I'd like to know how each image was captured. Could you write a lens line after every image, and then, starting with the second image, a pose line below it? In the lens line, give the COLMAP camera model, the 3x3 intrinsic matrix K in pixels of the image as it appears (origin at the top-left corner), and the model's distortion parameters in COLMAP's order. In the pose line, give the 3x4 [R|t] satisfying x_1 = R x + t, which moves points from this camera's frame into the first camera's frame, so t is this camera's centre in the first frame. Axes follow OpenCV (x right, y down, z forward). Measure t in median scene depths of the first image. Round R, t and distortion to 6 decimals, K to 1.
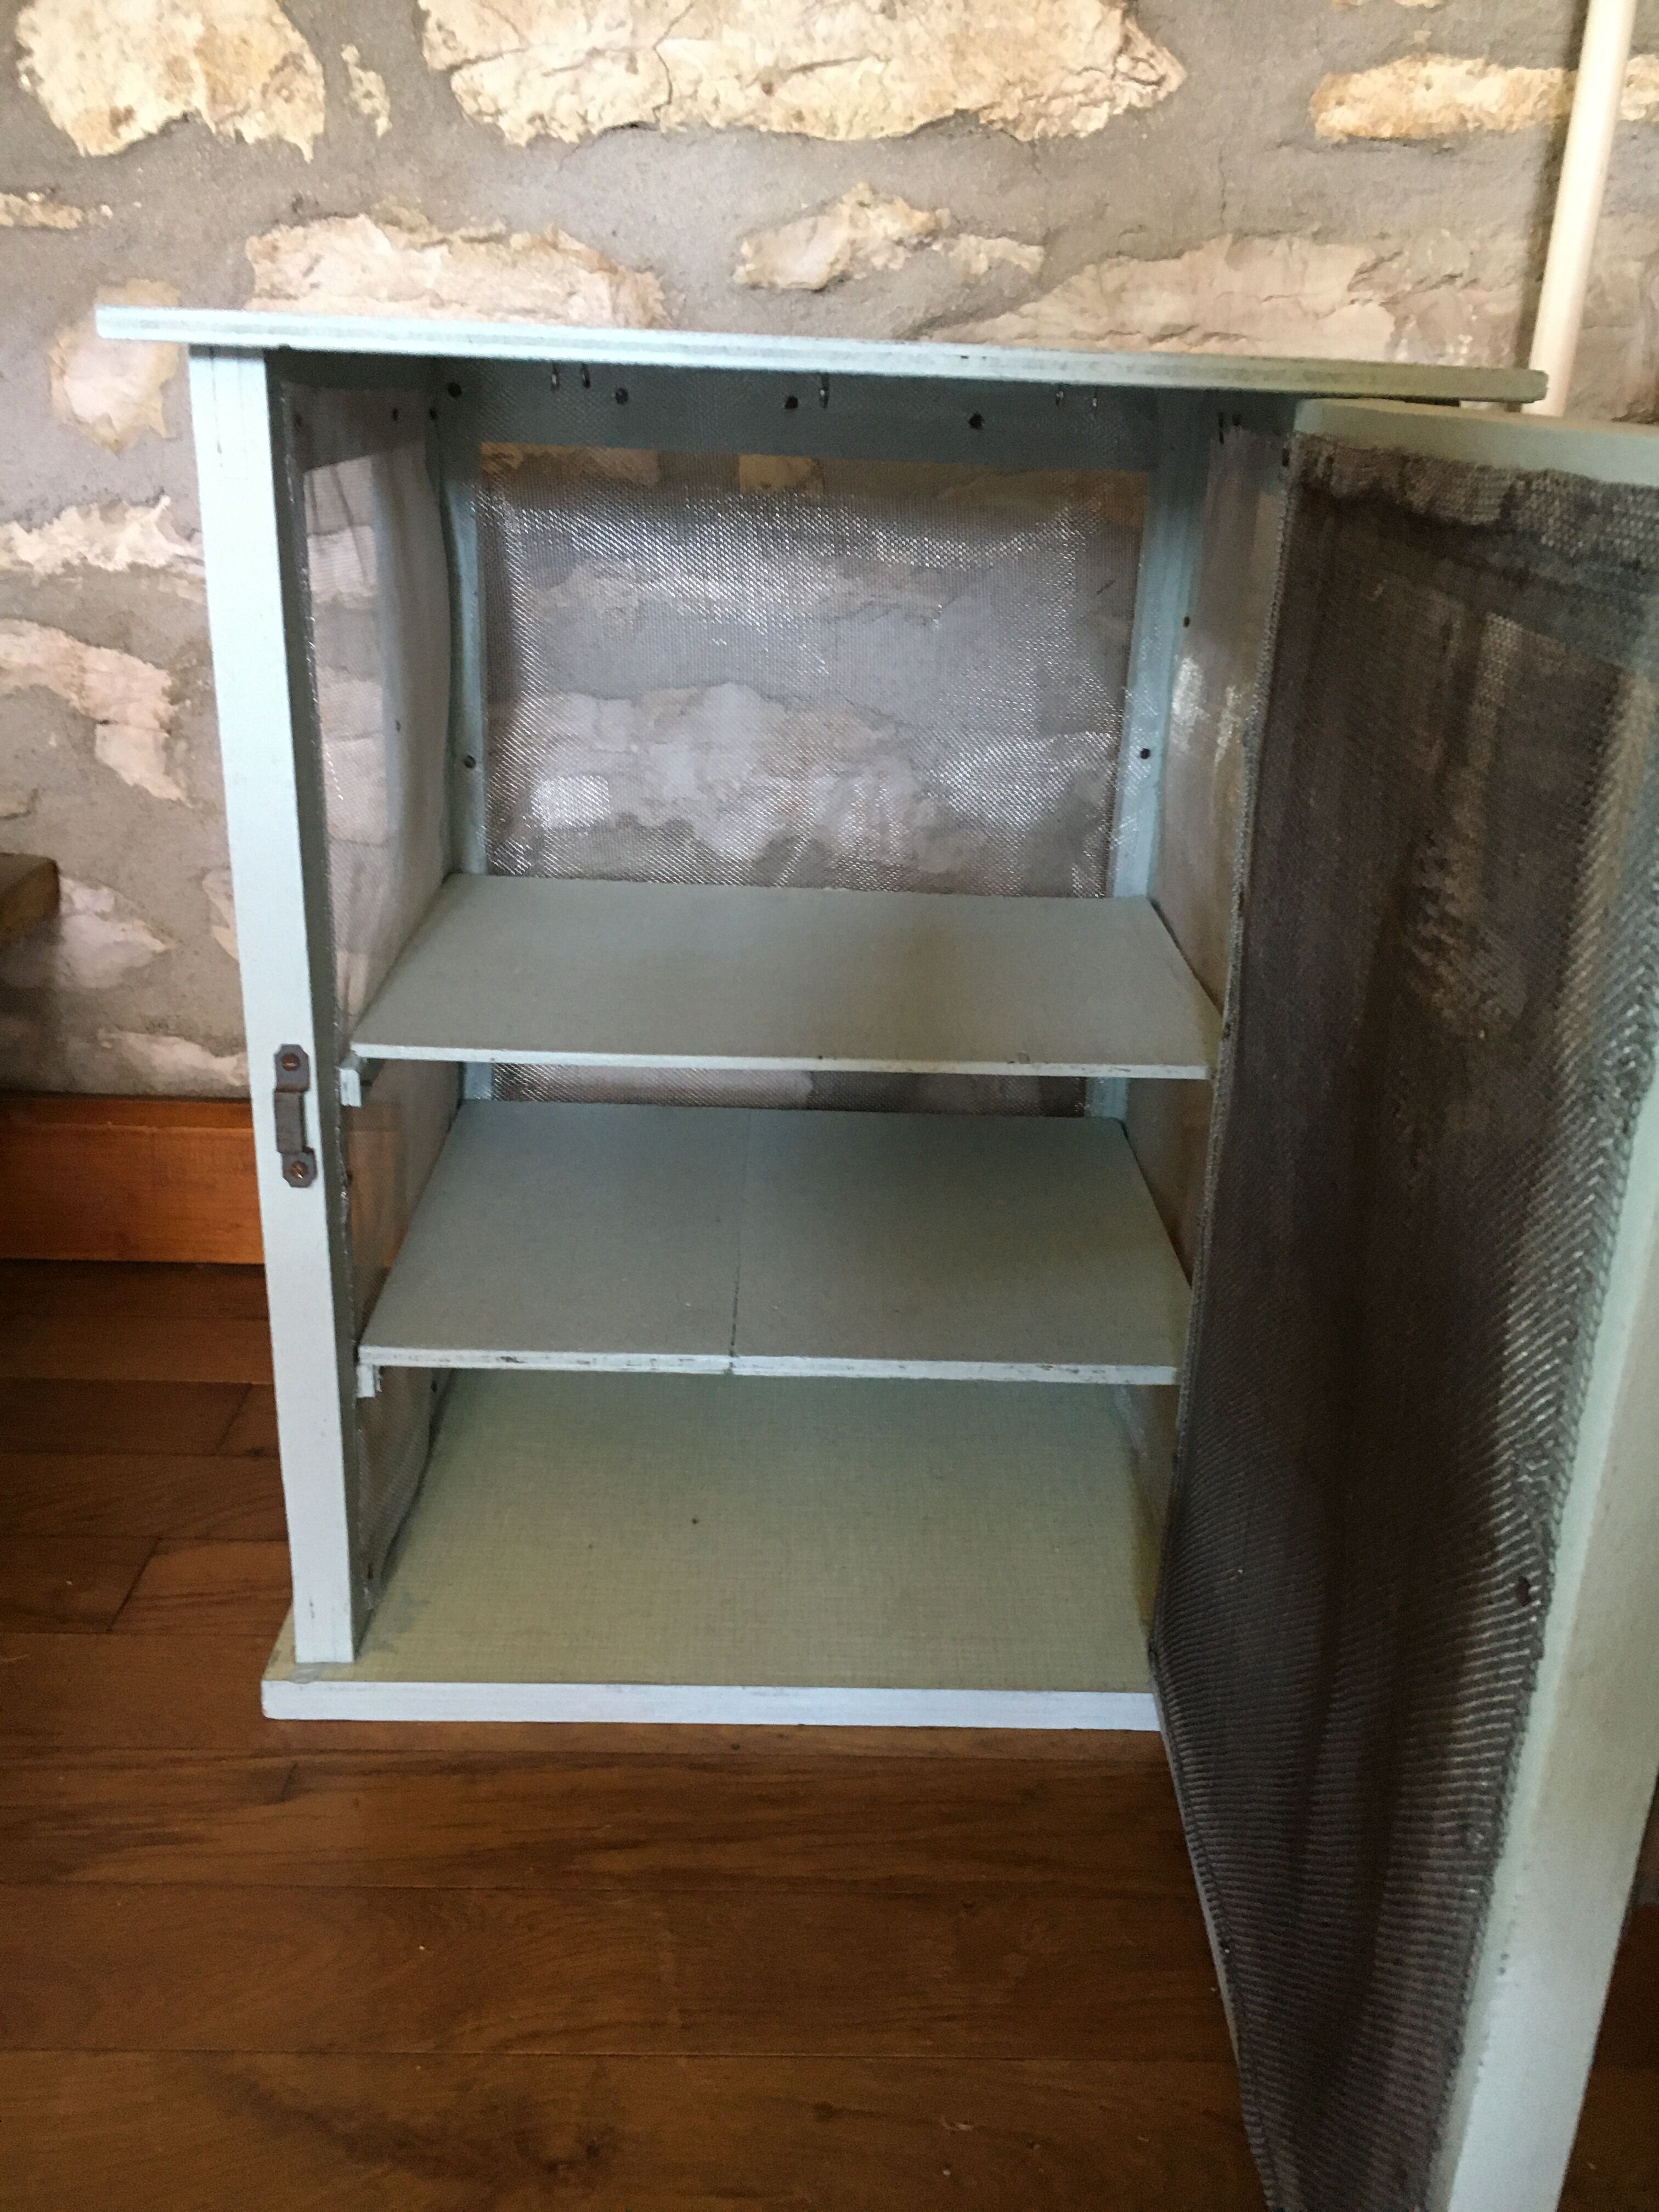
lens RADIAL K [[1929.6, 0, 809.3], [0, 1929.6, 1119.0], [0, 0, 1]] dist [0.059728, -0.097048]
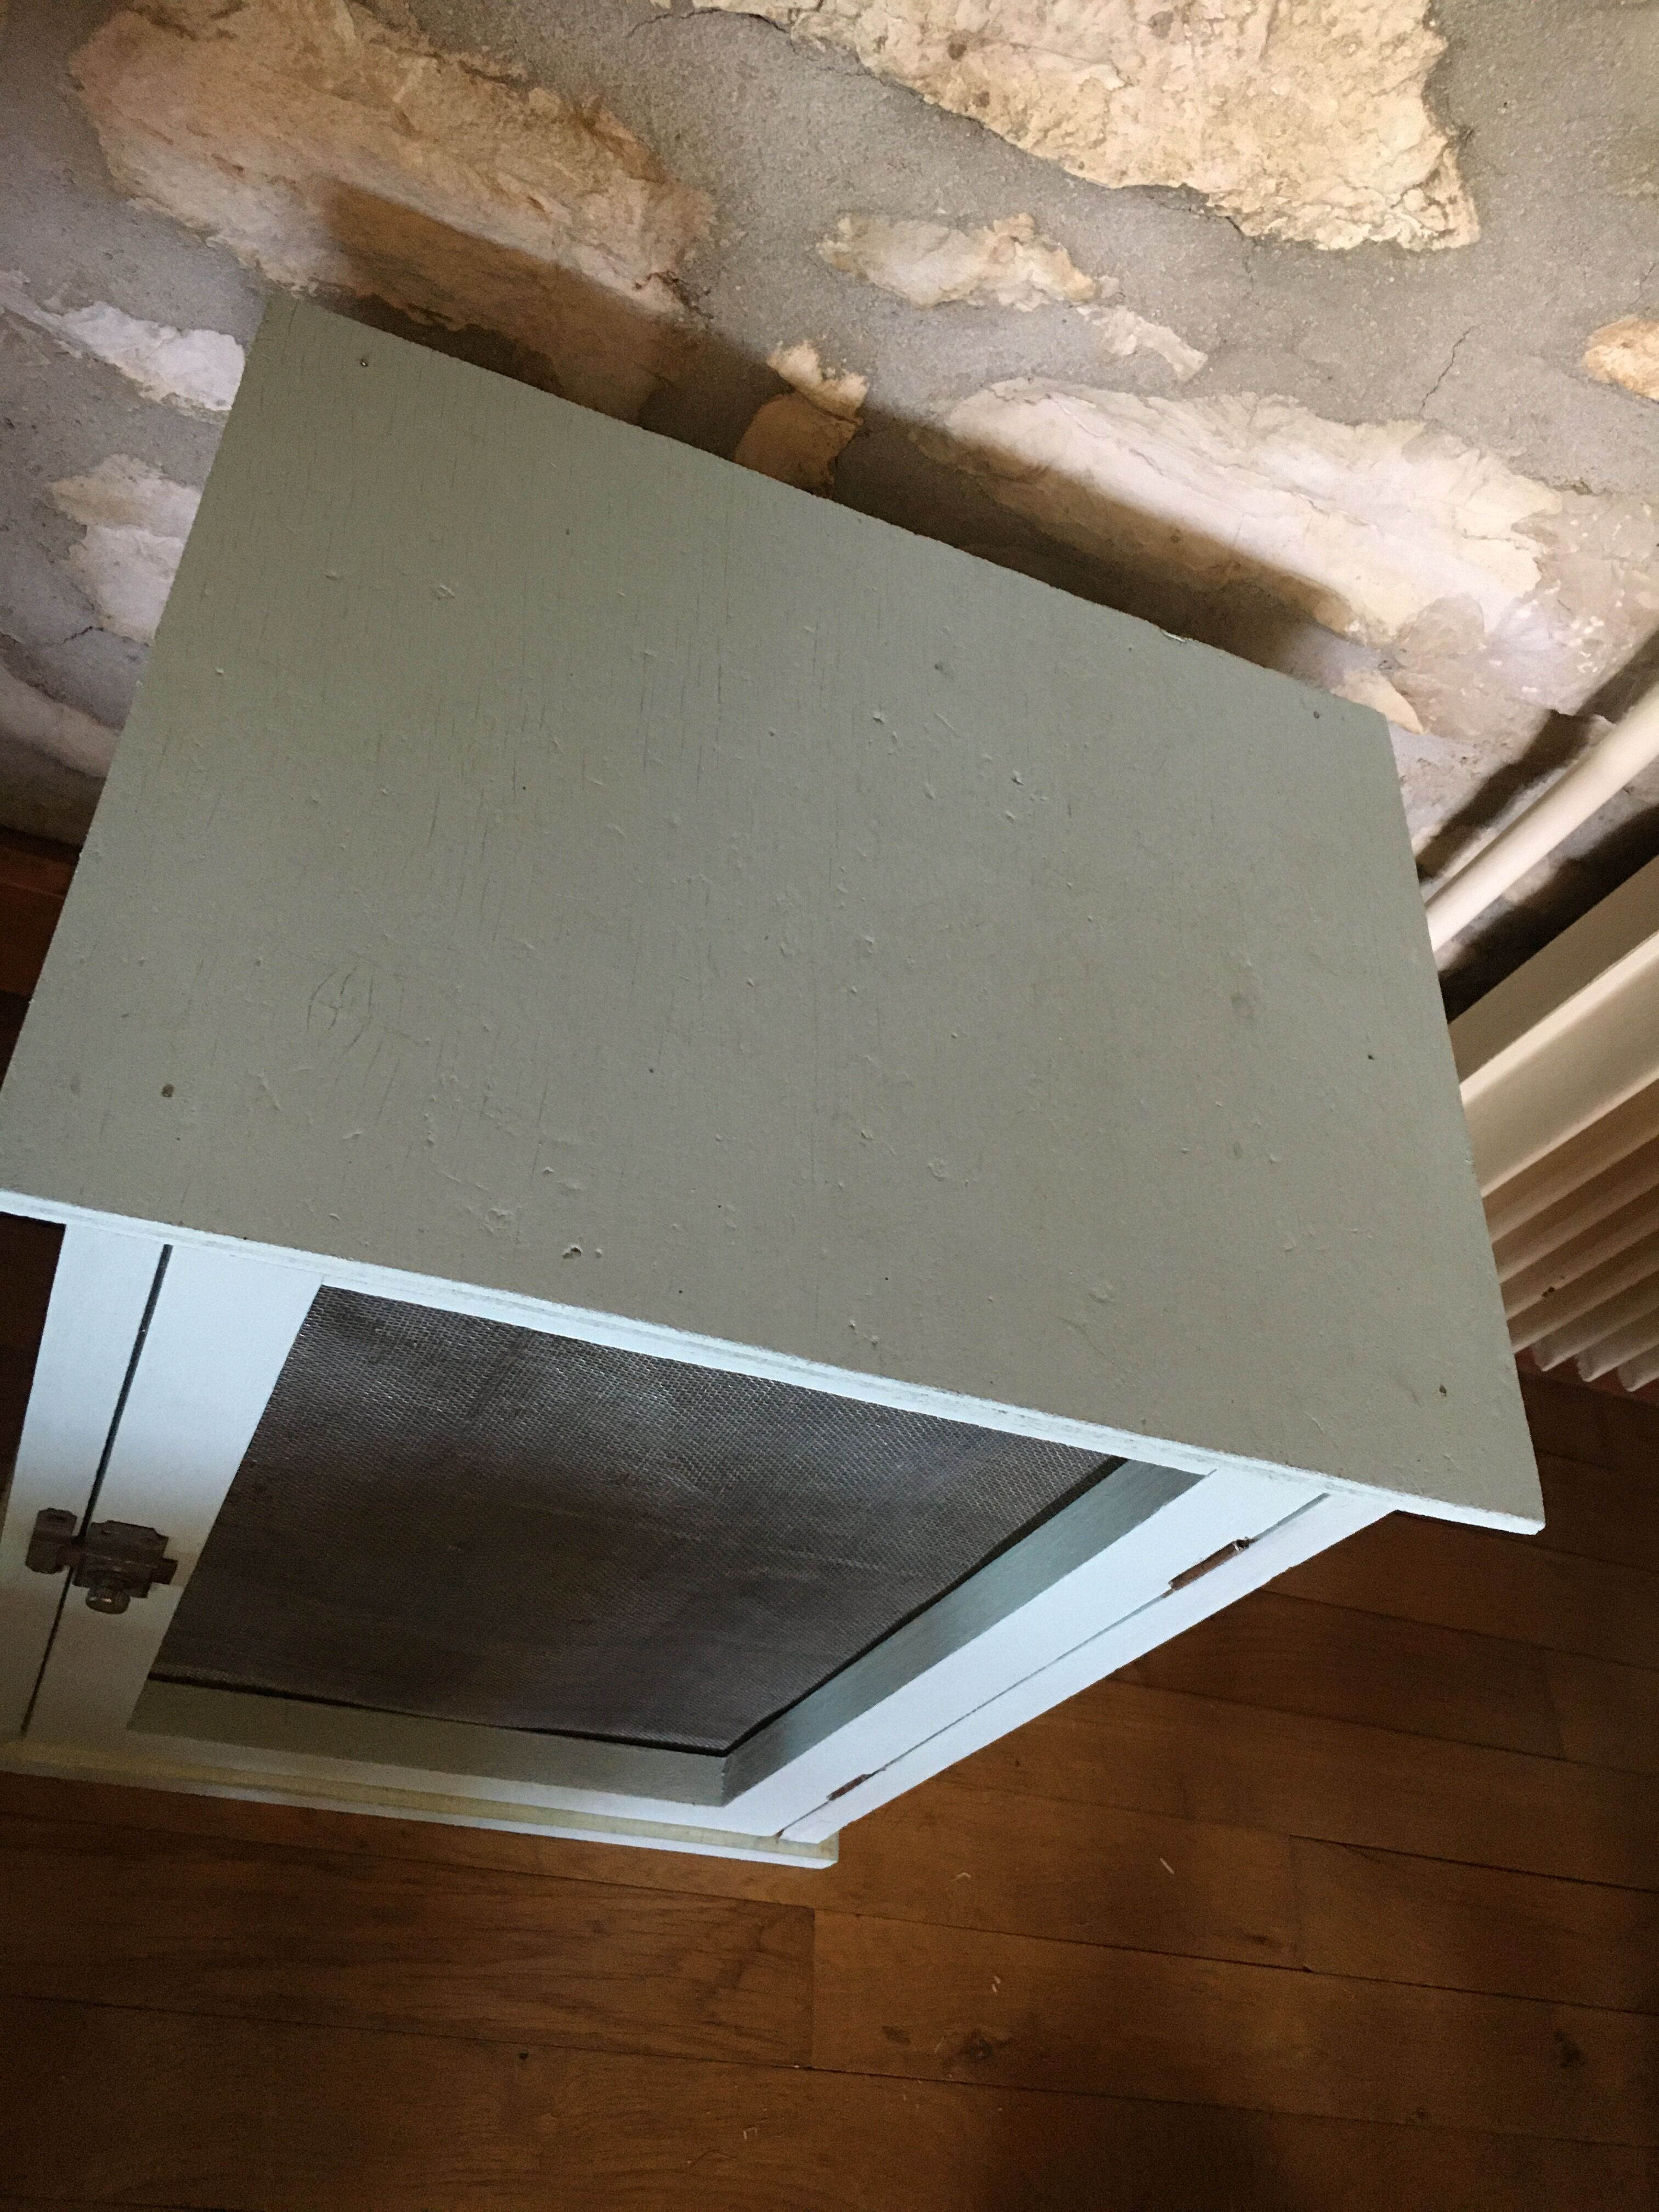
lens RADIAL K [[1929.6, 0, 826.3], [0, 1929.6, 1095.6], [0, 0, 1]] dist [0.059728, -0.097048]
pose [[0.930707, 0.235343, 0.279998, -0.166247], [-0.351111, 0.789362, 0.503615, -0.557428], [-0.102498, -0.567029, 0.817296, 0.231348]]
